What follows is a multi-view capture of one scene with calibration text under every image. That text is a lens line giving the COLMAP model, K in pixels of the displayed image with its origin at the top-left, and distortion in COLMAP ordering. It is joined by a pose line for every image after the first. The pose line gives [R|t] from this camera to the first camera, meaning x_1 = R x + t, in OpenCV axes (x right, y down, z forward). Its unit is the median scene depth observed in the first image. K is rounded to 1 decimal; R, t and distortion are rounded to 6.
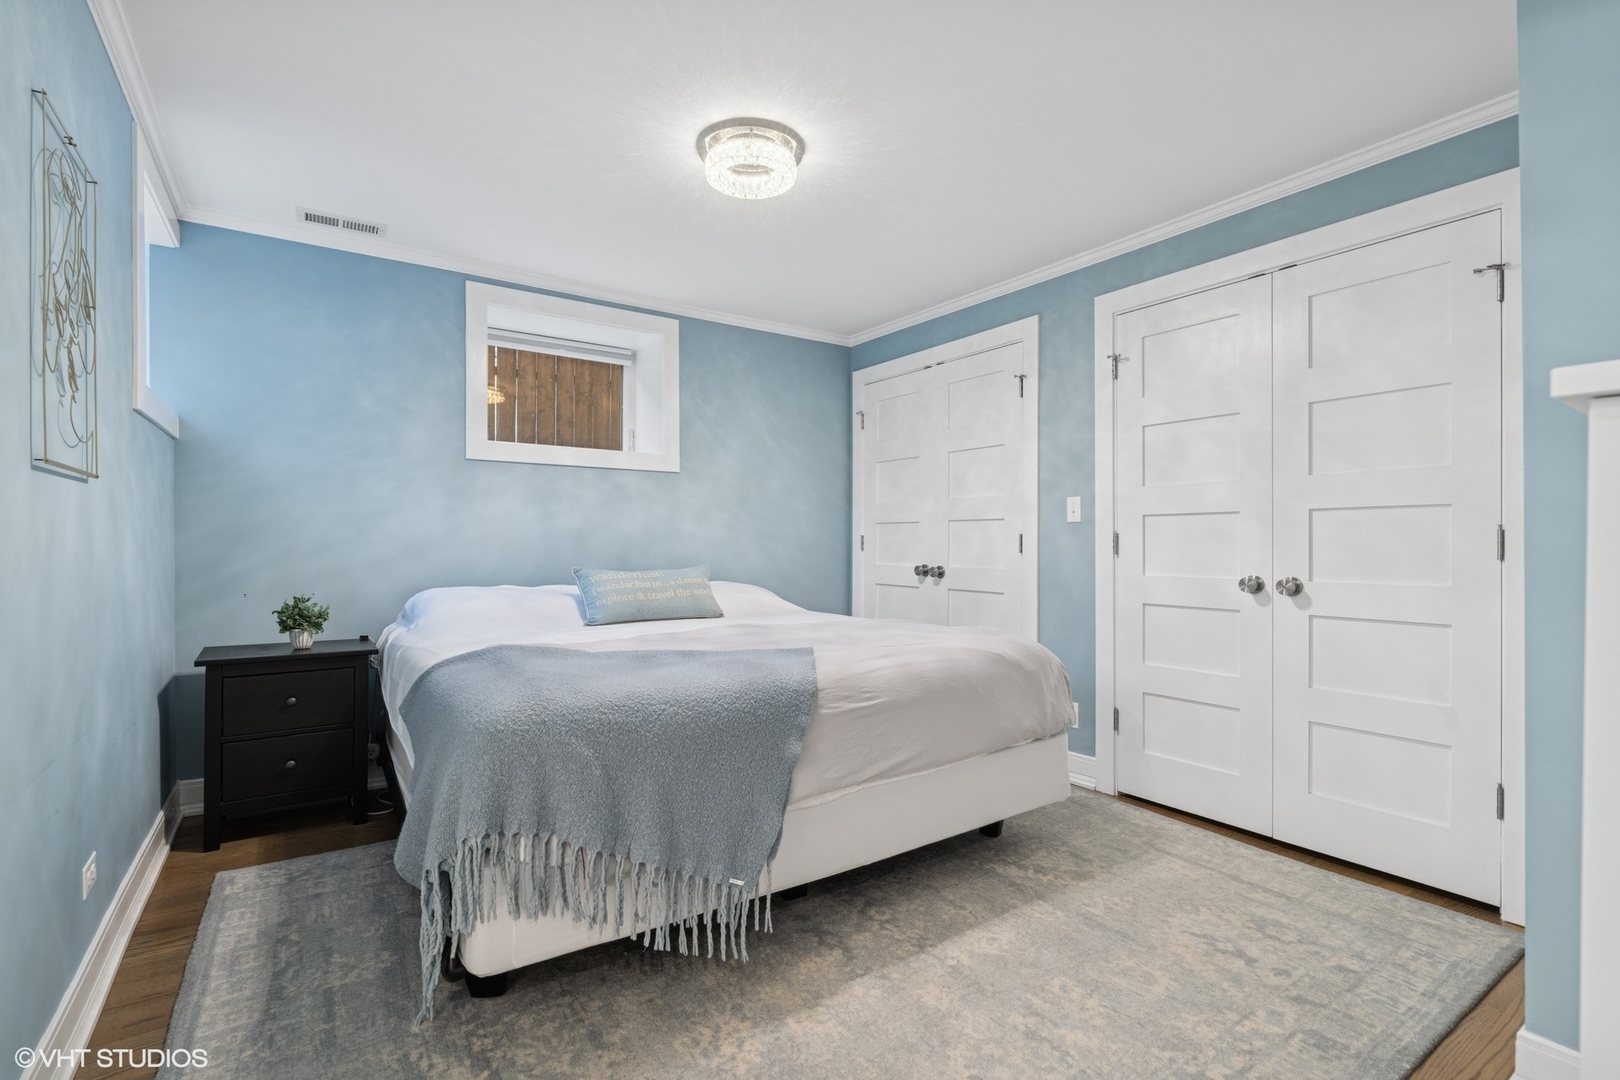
lens RADIAL K [[730.3, 0, 813.4], [0, 730.3, 540.5], [0, 0, 1]] dist [-0.002039, -0.000018]
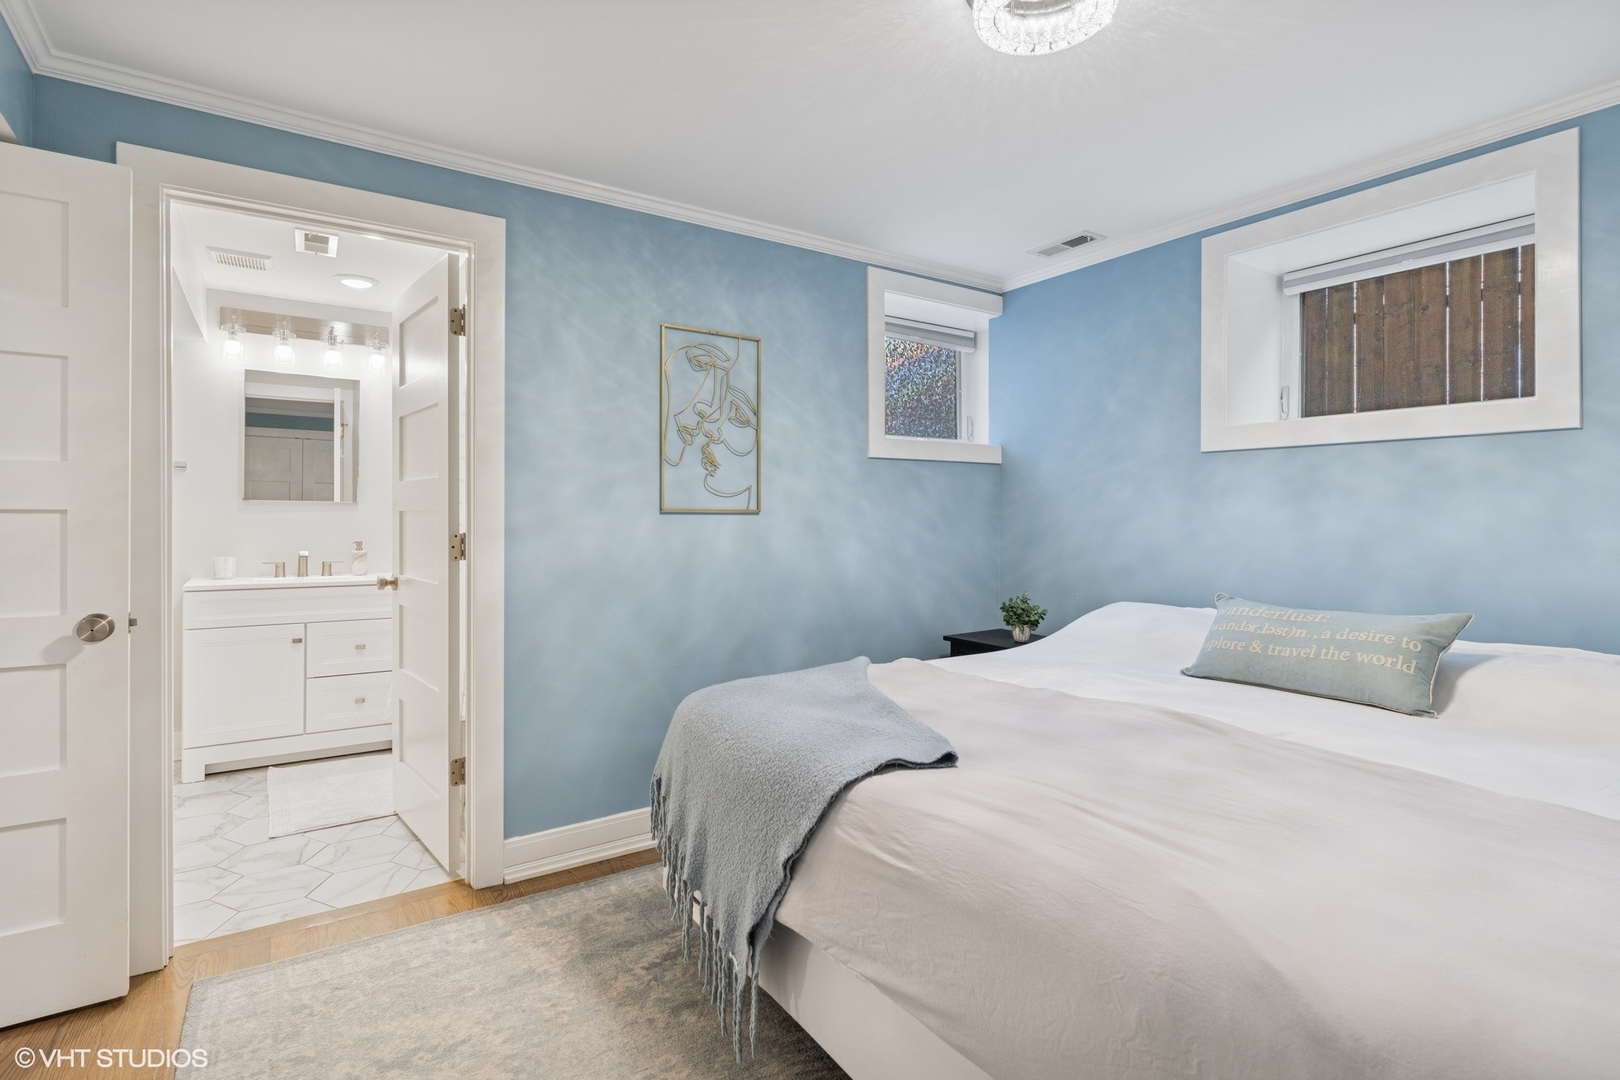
lens RADIAL K [[812.9, 0, 829.7], [0, 812.9, 516.8], [0, 0, 1]] dist [0.003443, 0.000207]
pose [[-0.004885, -0.003311, -0.999983, 0.492237], [0.000854, 0.999994, -0.003316, -0.038082], [0.999988, -0.000870, -0.004882, 0.621914]]
